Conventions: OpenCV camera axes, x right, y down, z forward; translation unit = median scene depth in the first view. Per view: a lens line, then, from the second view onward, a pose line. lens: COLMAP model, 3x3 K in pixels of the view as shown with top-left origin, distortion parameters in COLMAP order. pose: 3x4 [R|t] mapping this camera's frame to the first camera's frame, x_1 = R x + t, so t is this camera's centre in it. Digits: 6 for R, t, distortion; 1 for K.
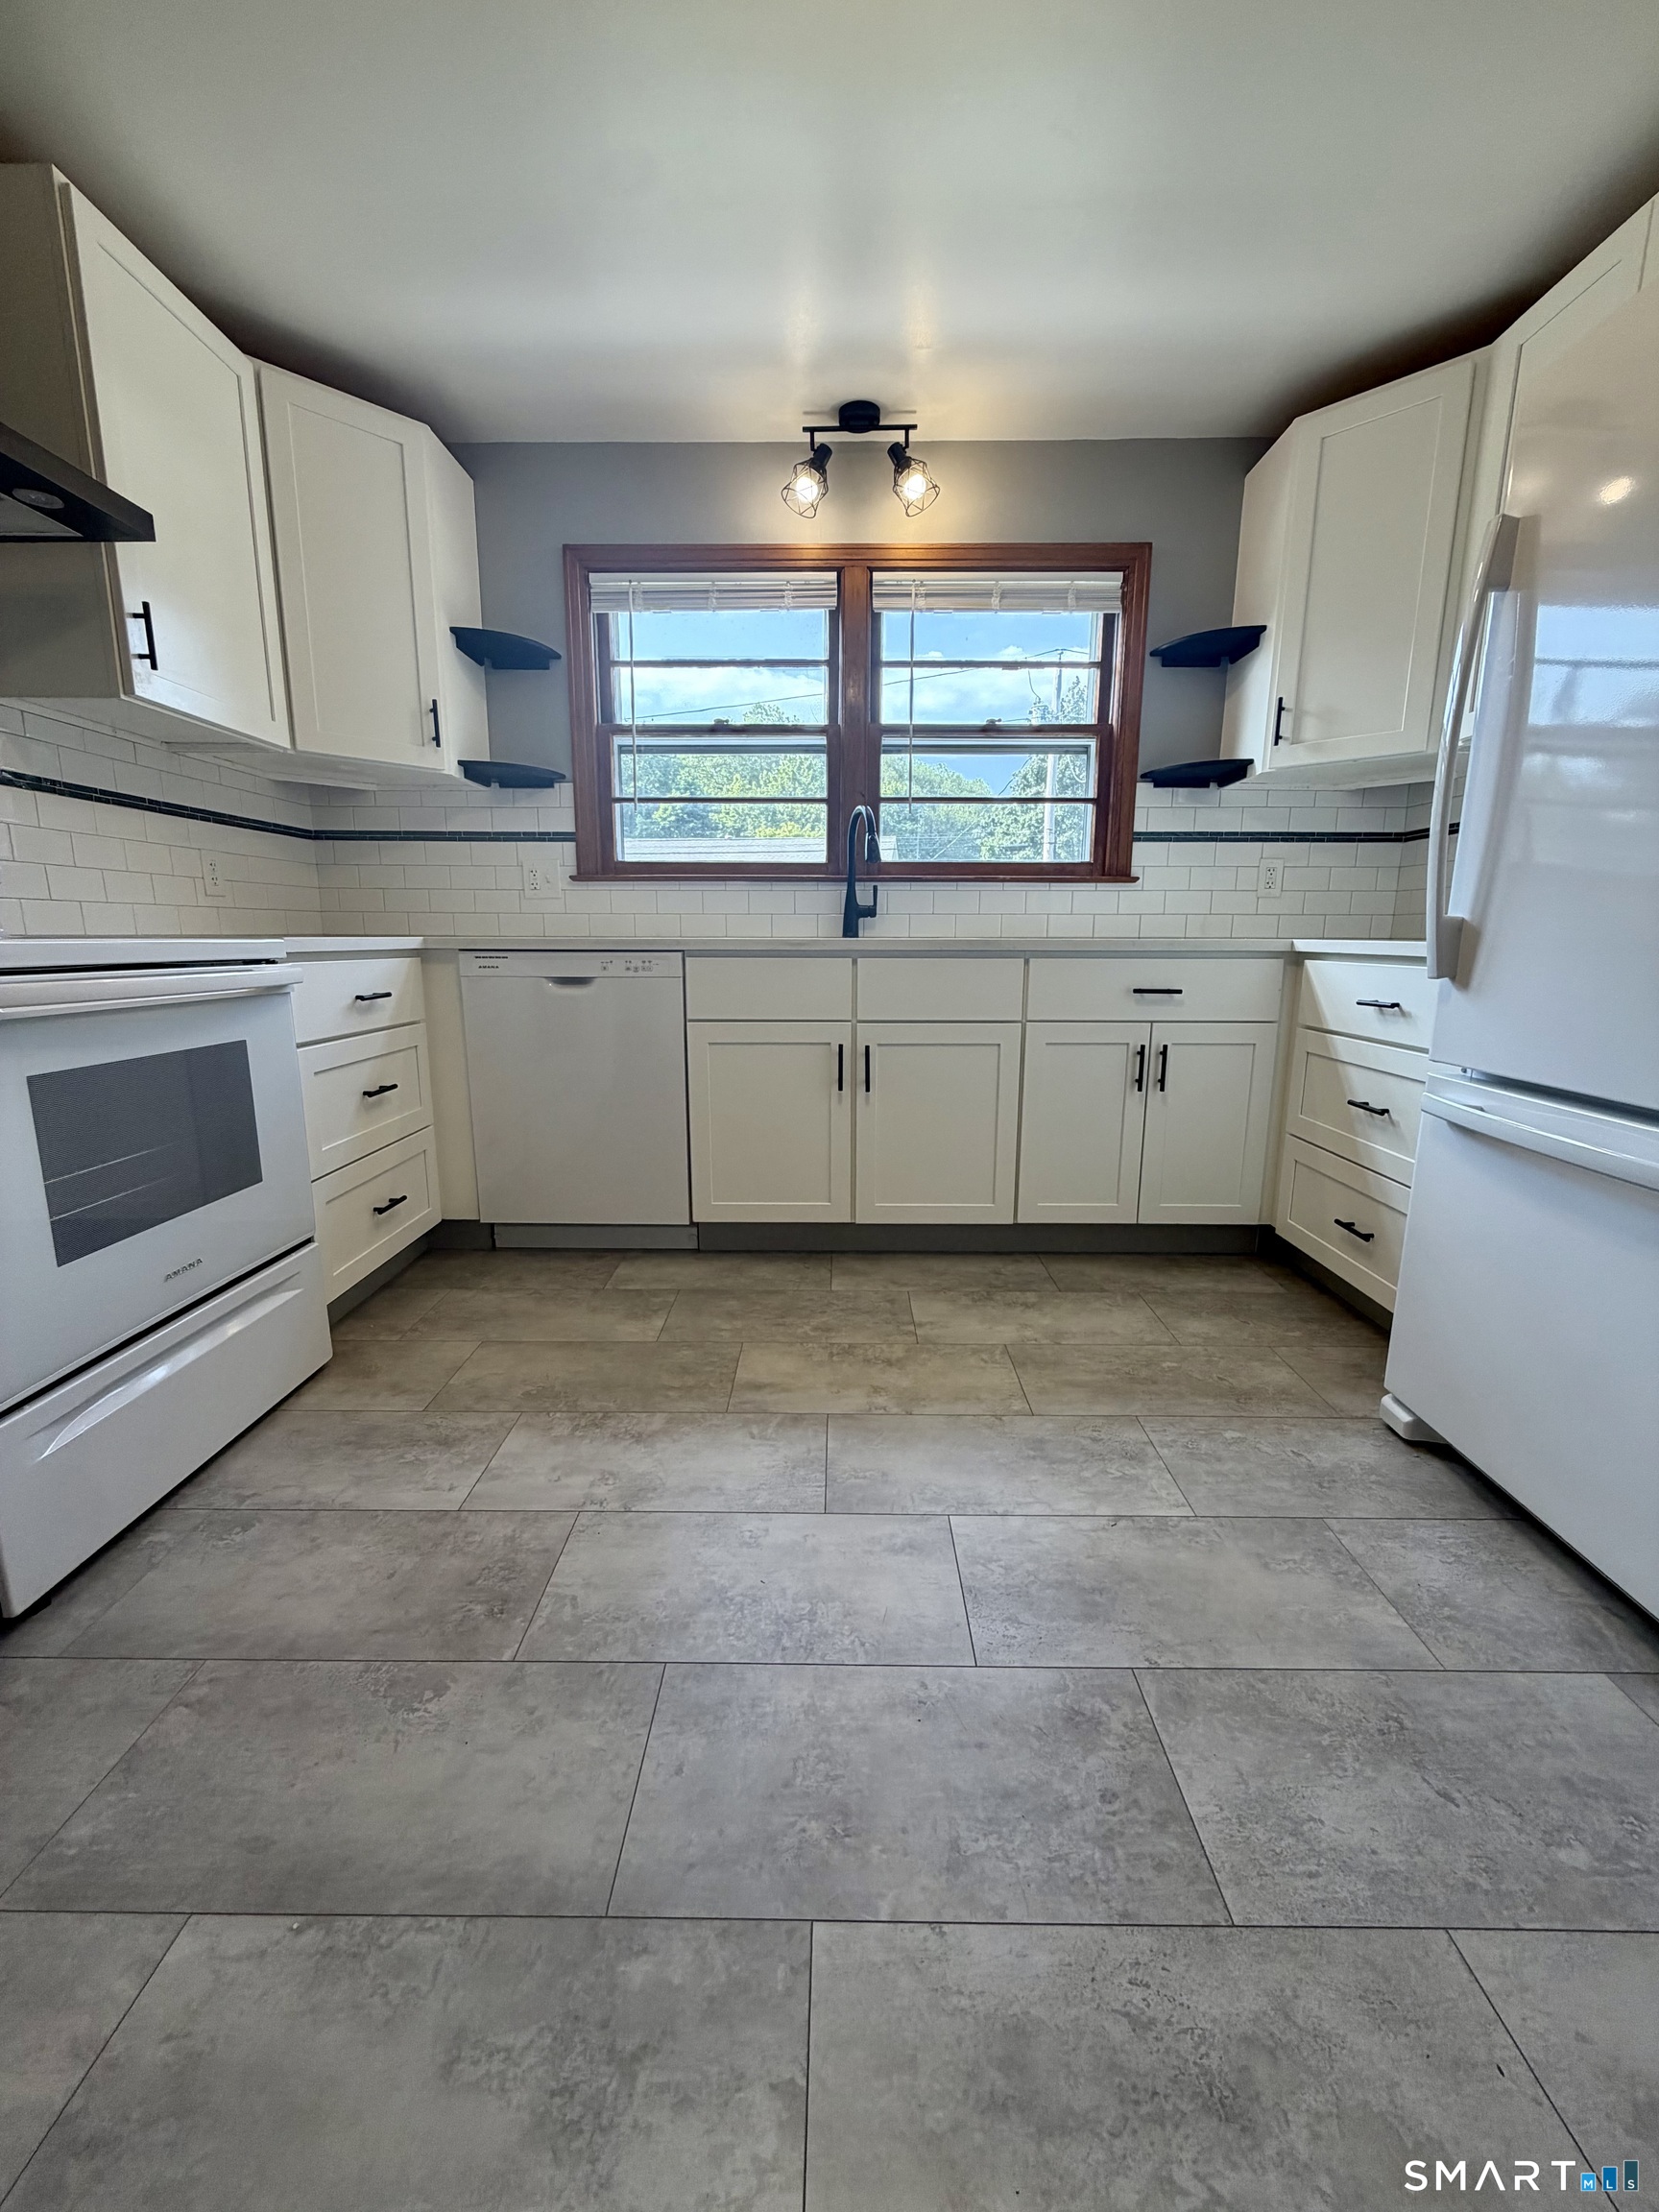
lens RADIAL K [[881.8, 0, 827.3], [0, 881.8, 1102.7], [0, 0, 1]] dist [-0.001124, 0.000298]
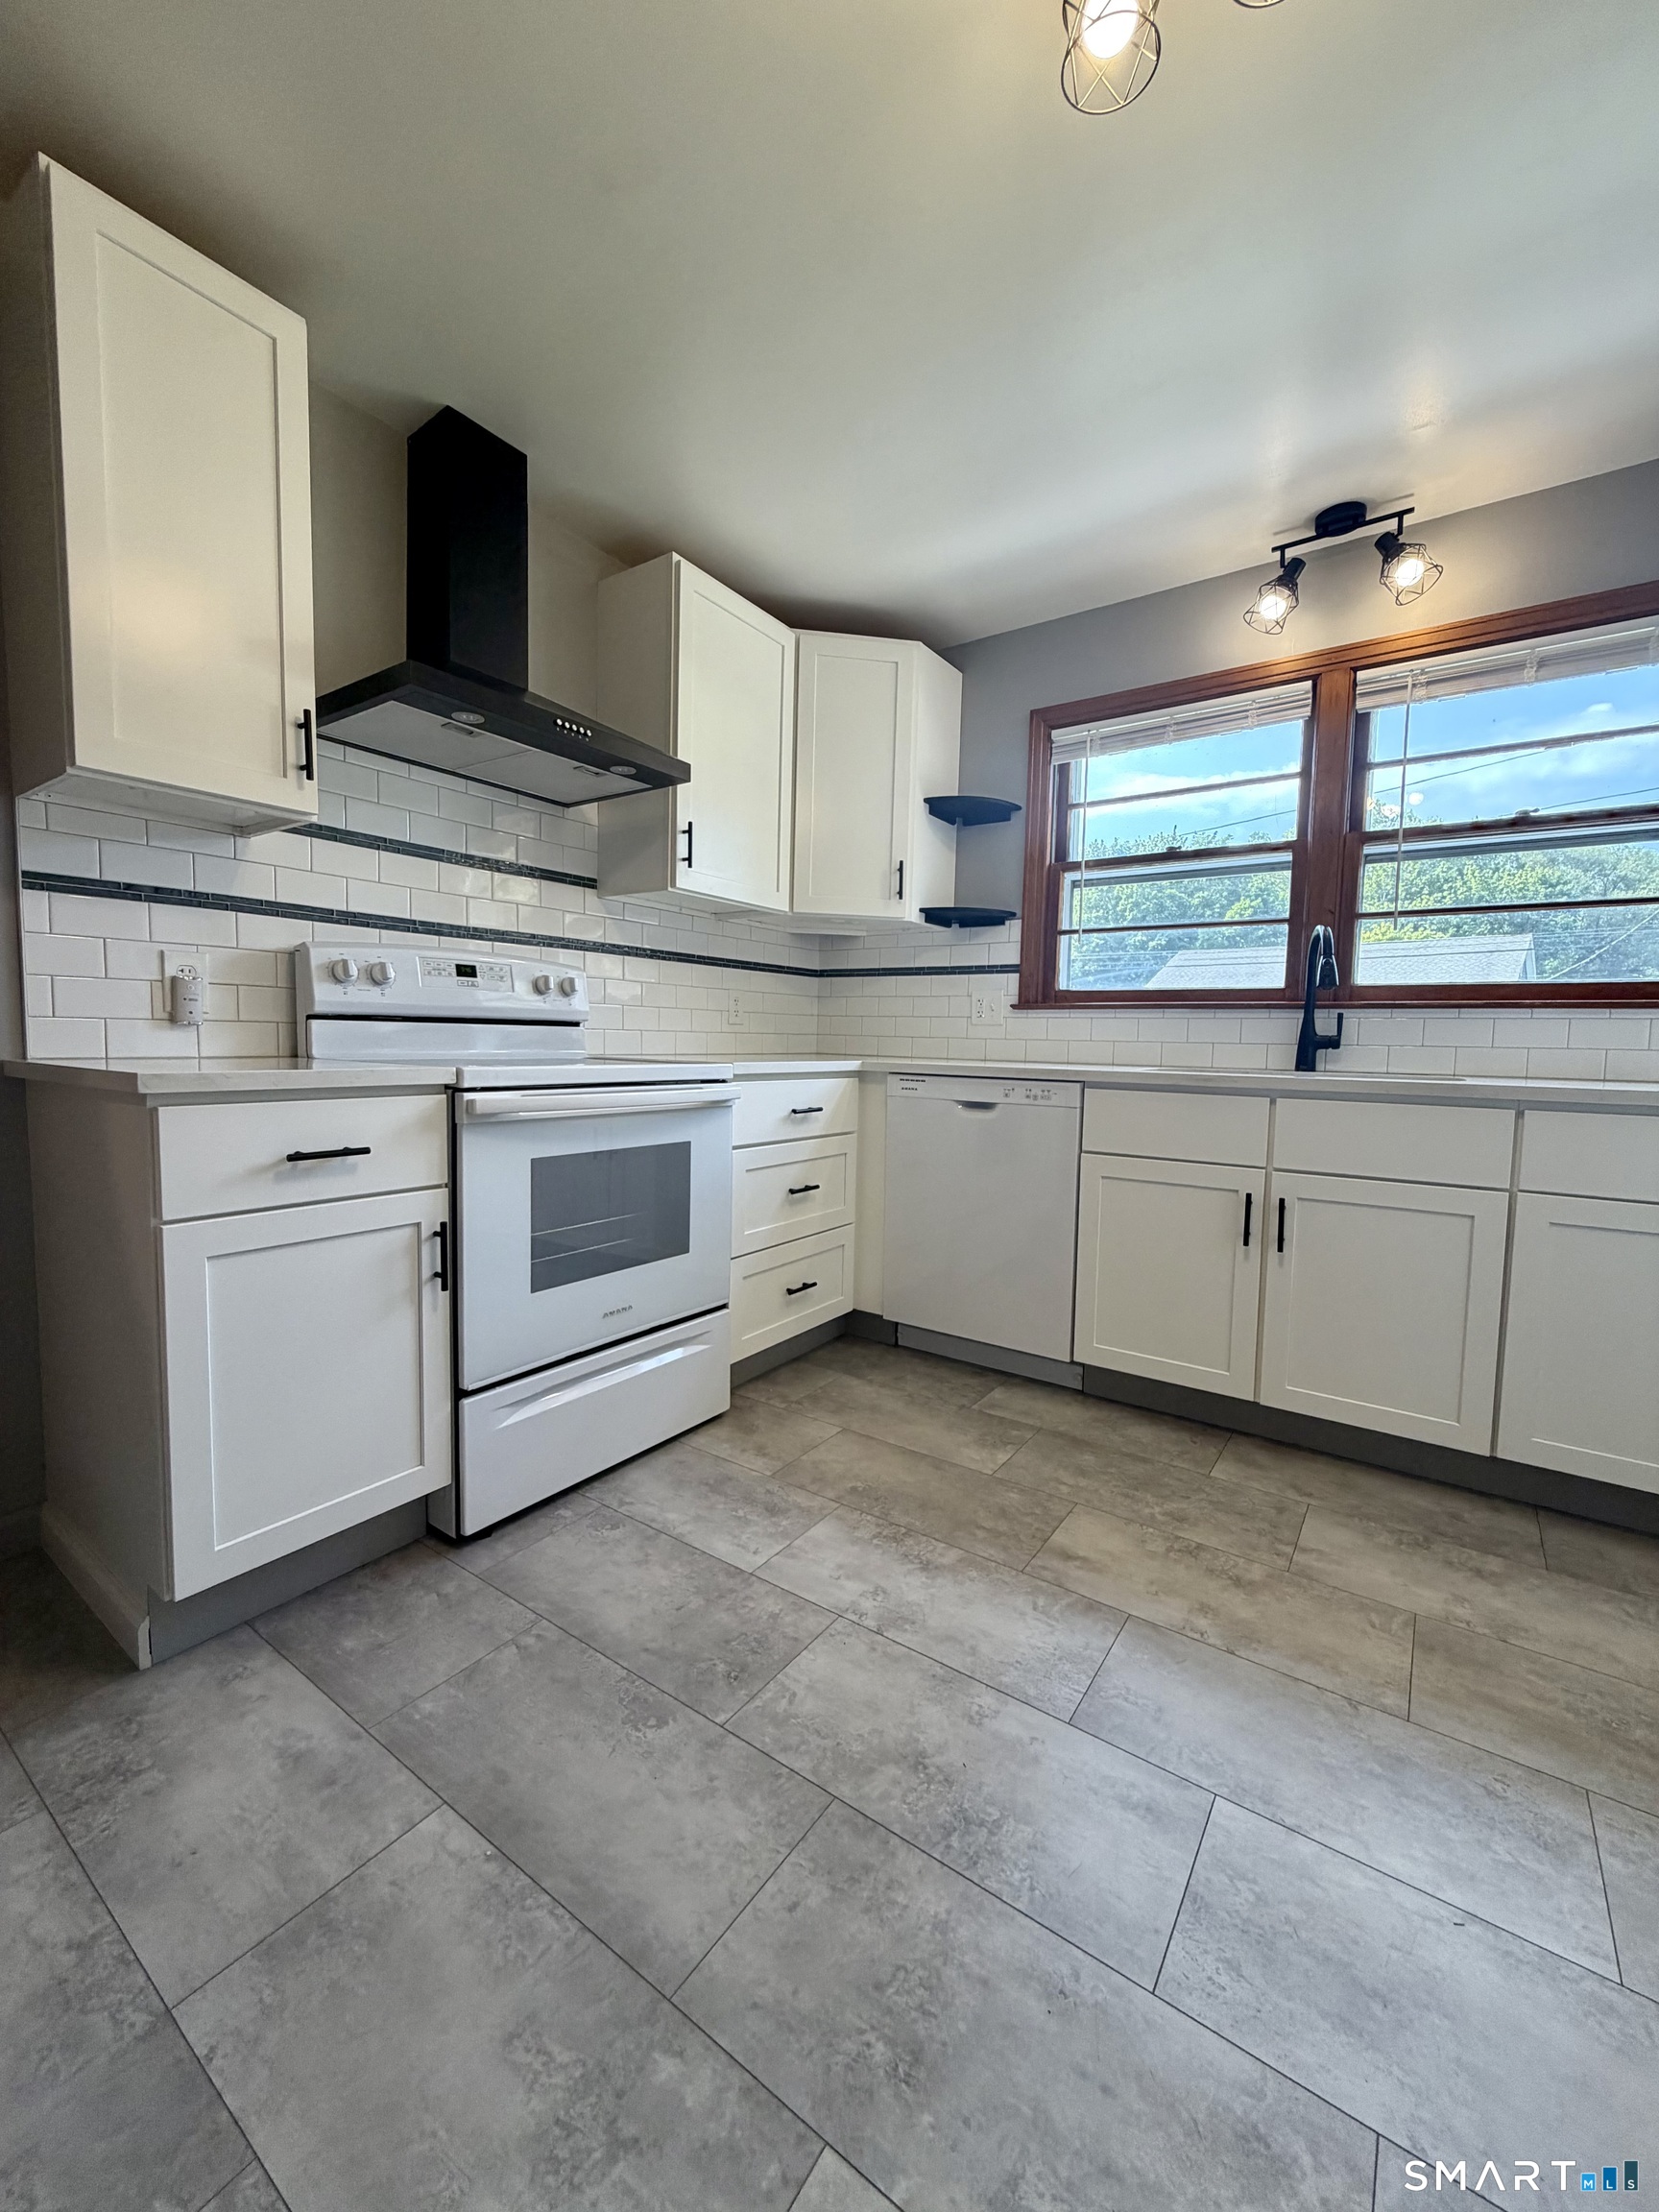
lens RADIAL K [[881.8, 0, 827.3], [0, 881.8, 1102.7], [0, 0, 1]] dist [-0.001124, 0.000298]
pose [[0.823994, 0.055151, -0.563908, 0.170811], [-0.123549, 0.988792, -0.083827, -0.032050], [0.552964, 0.138743, 0.821572, 0.030402]]
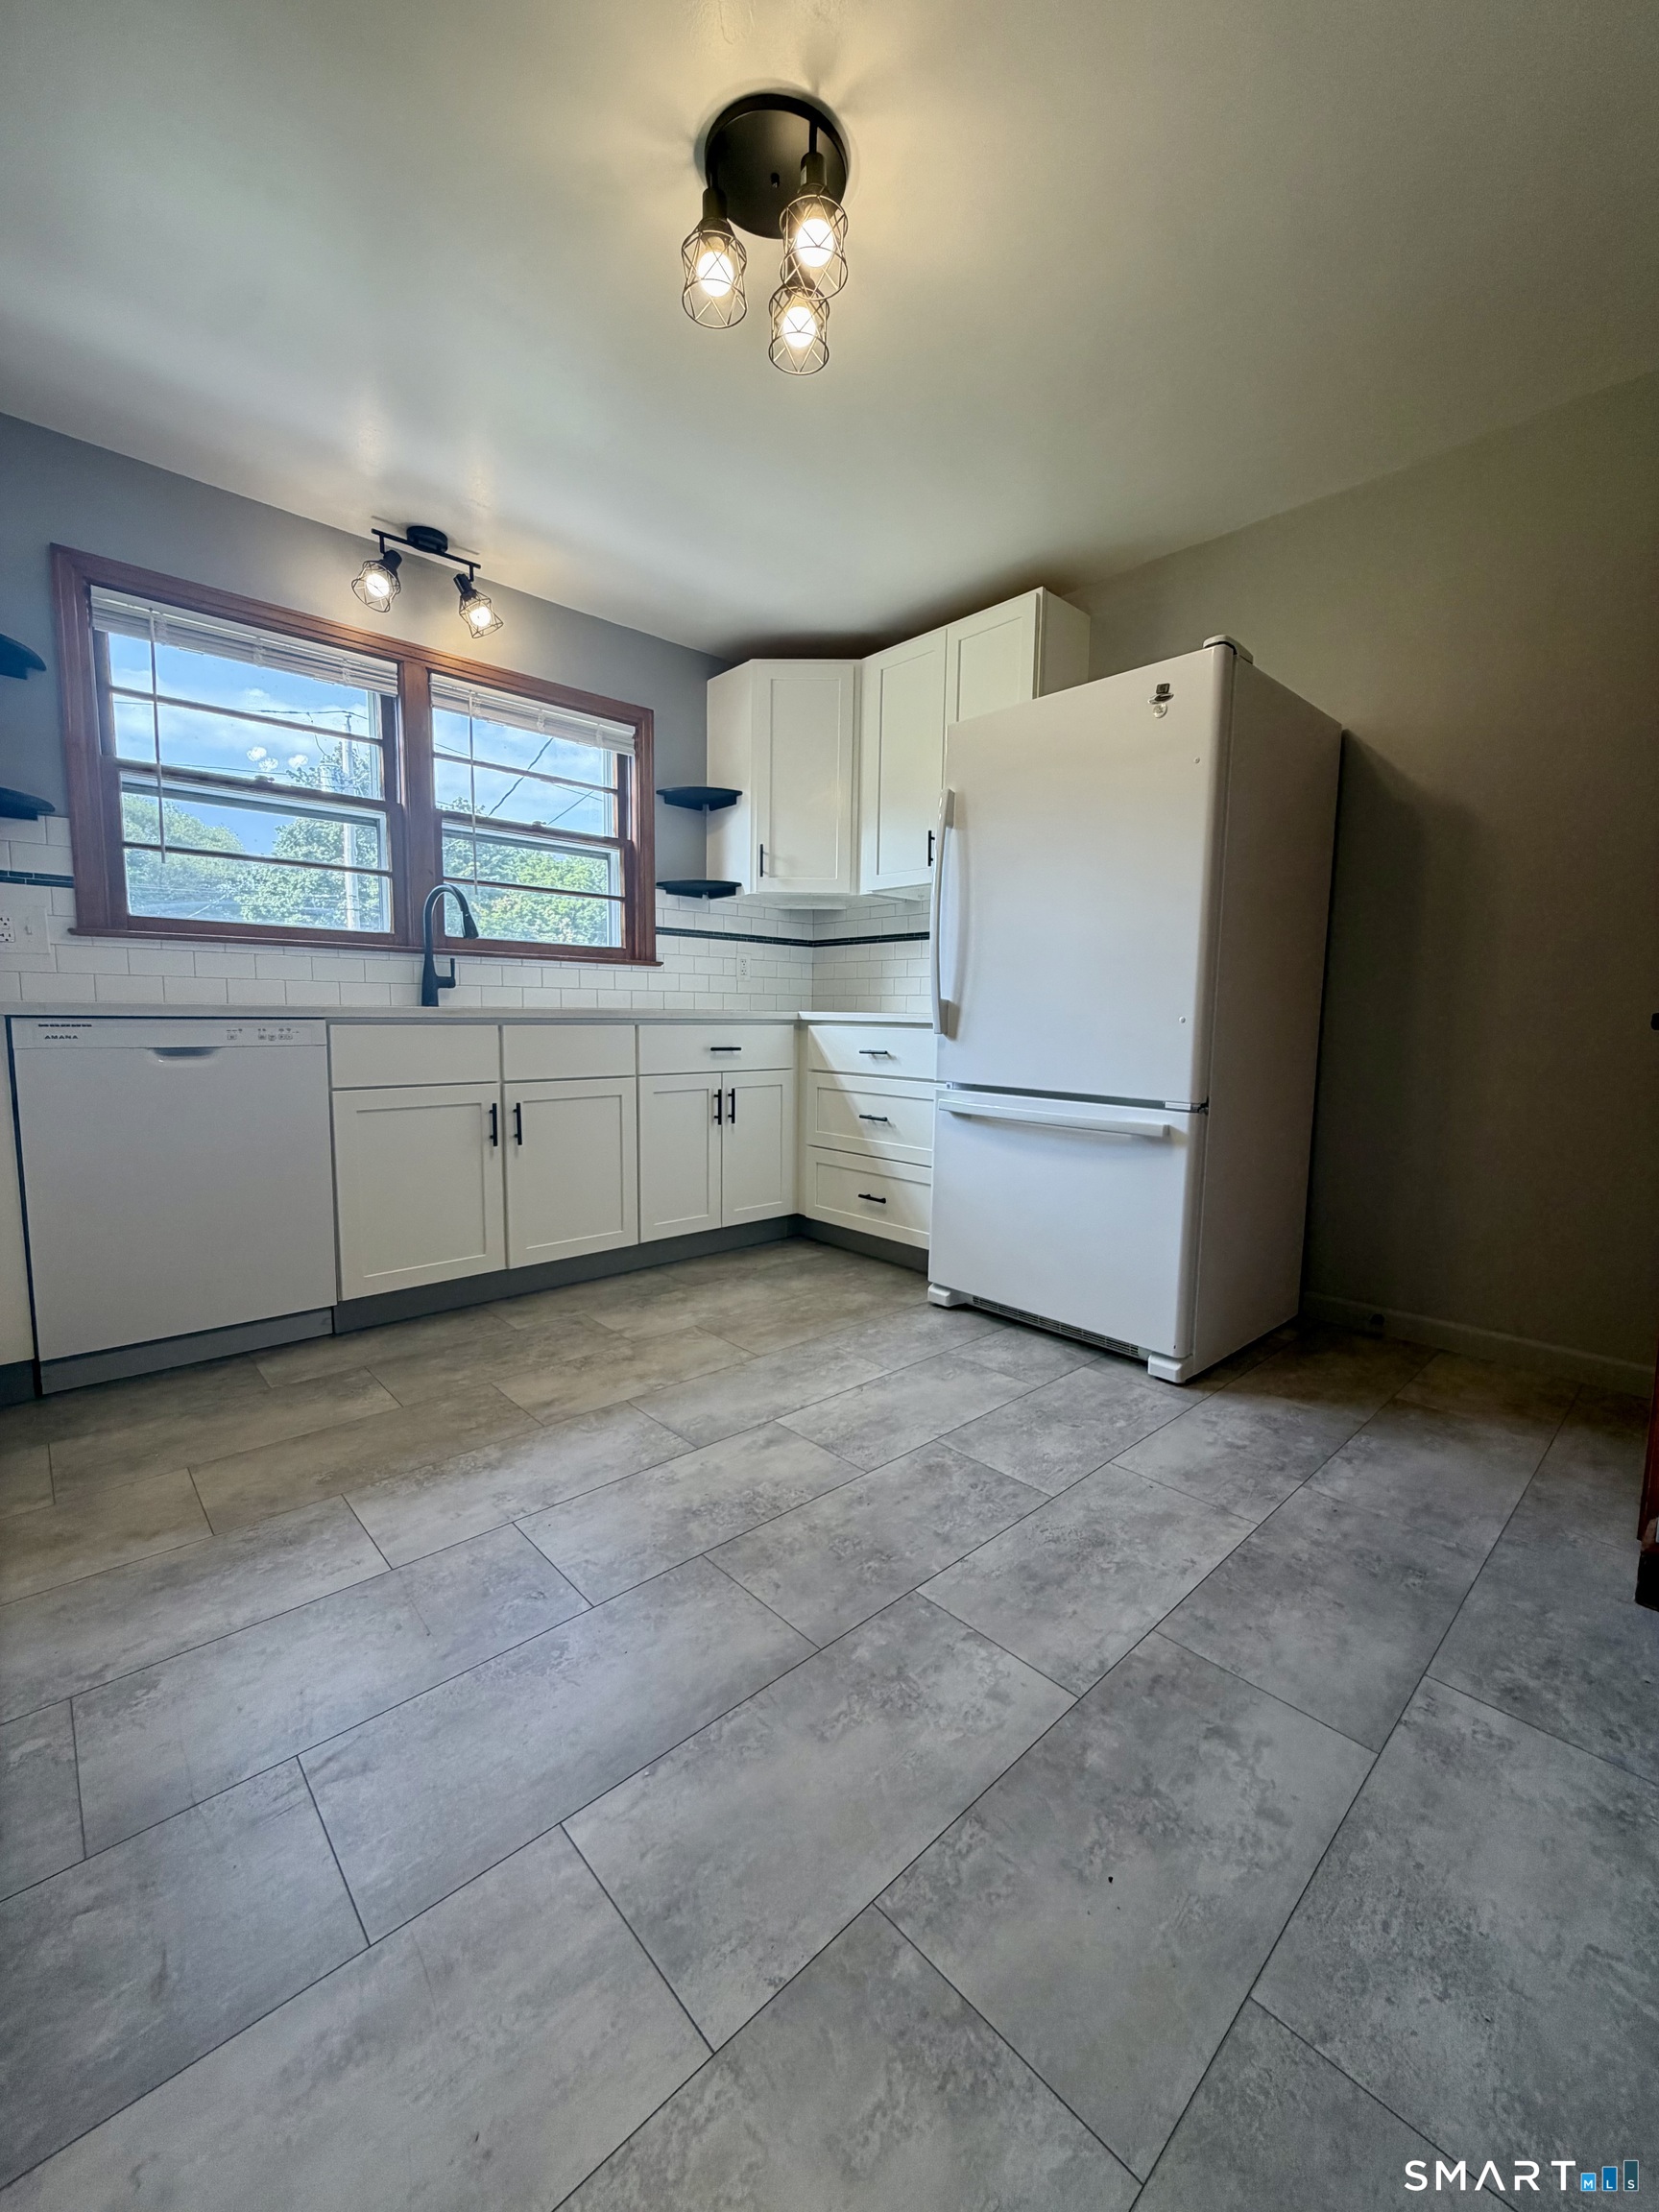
lens RADIAL K [[881.8, 0, 827.3], [0, 881.8, 1102.7], [0, 0, 1]] dist [-0.001124, 0.000298]
pose [[0.724512, -0.063426, 0.686338, -0.463481], [0.118818, 0.992343, -0.033723, 0.019560], [-0.678944, 0.105982, 0.726501, -0.075206]]
